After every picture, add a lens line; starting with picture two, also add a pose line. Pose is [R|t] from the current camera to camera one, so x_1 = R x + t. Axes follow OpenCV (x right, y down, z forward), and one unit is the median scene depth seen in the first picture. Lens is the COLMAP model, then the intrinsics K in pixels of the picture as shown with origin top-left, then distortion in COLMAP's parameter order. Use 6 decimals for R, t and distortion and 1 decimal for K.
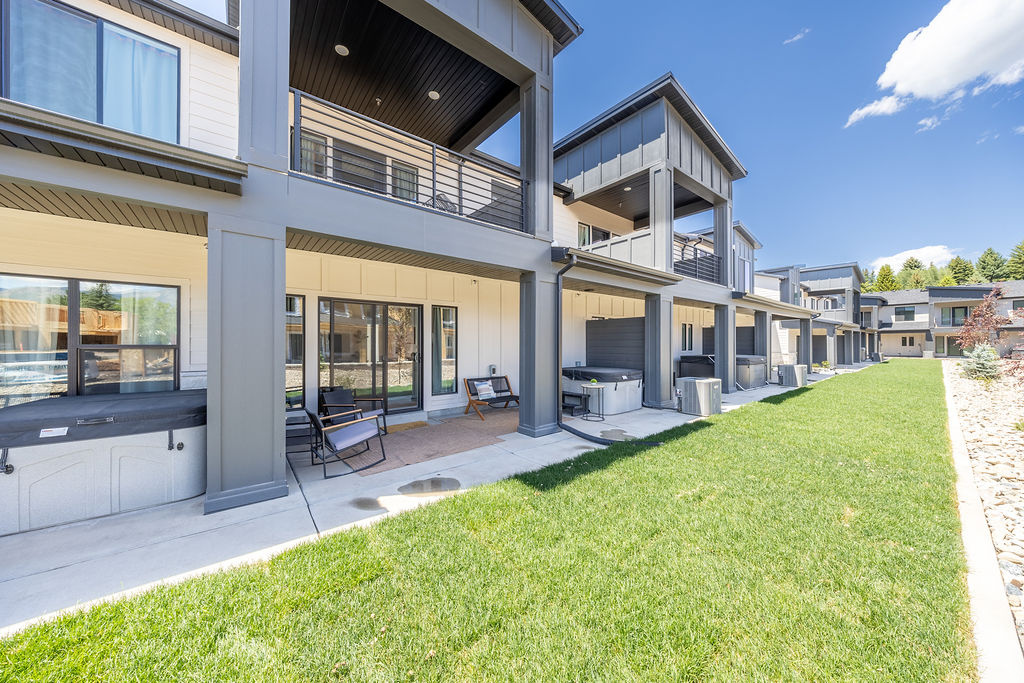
lens RADIAL K [[344.4, 0, 512.0], [0, 344.4, 341.5], [0, 0, 1]] dist [0.000603, 0.000156]
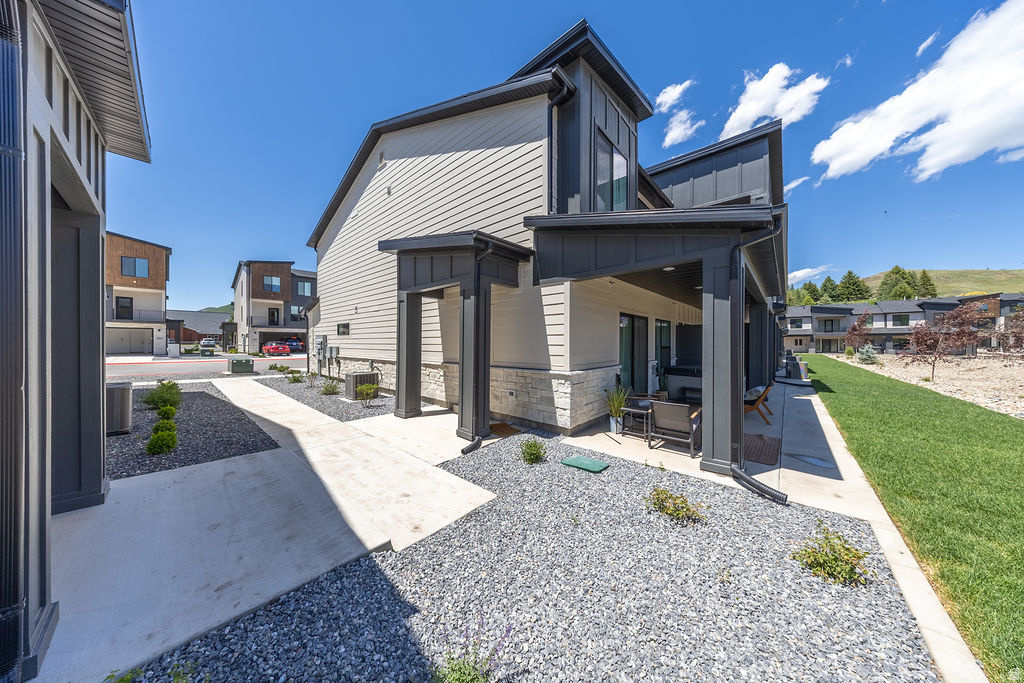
lens RADIAL K [[302.9, 0, 512.0], [0, 302.9, 341.5], [0, 0, 1]] dist [0.000062, 0.000008]
pose [[0.988136, 0.004613, 0.153511, -0.258070], [-0.005405, 0.999974, 0.004743, -0.002701], [-0.153485, -0.005517, 0.988136, -0.095071]]
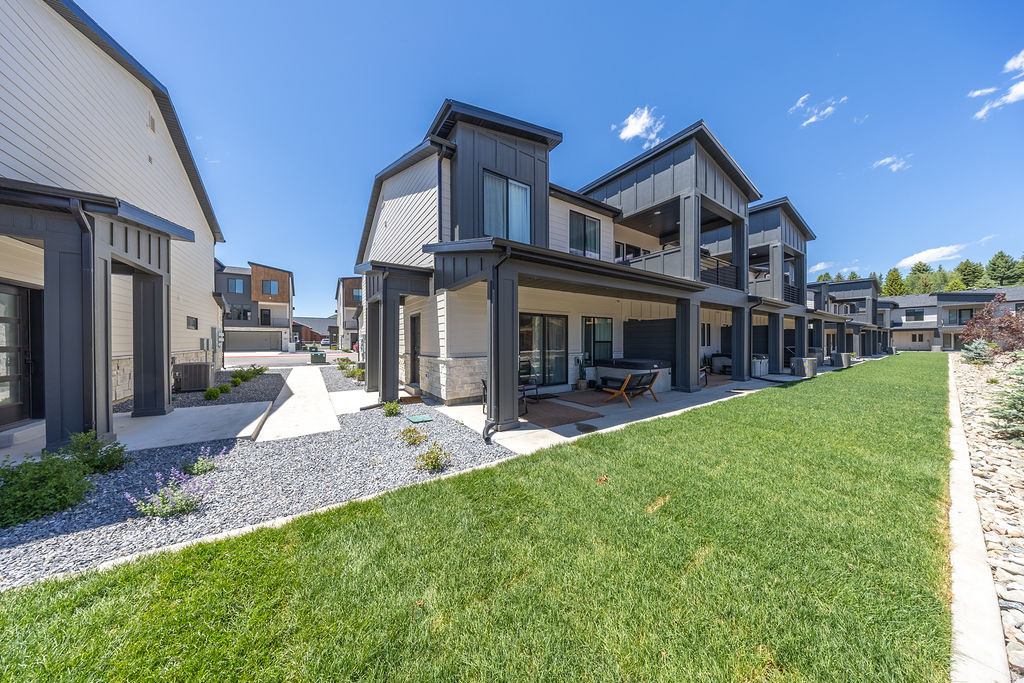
lens RADIAL K [[292.5, 0, 512.0], [0, 292.5, 341.5], [0, 0, 1]] dist [0.000070, 0.000070]
pose [[0.996195, -0.001474, -0.087139, -0.165310], [0.002280, 0.999955, 0.009156, -0.000449], [0.087121, -0.009319, 0.996154, -0.135084]]
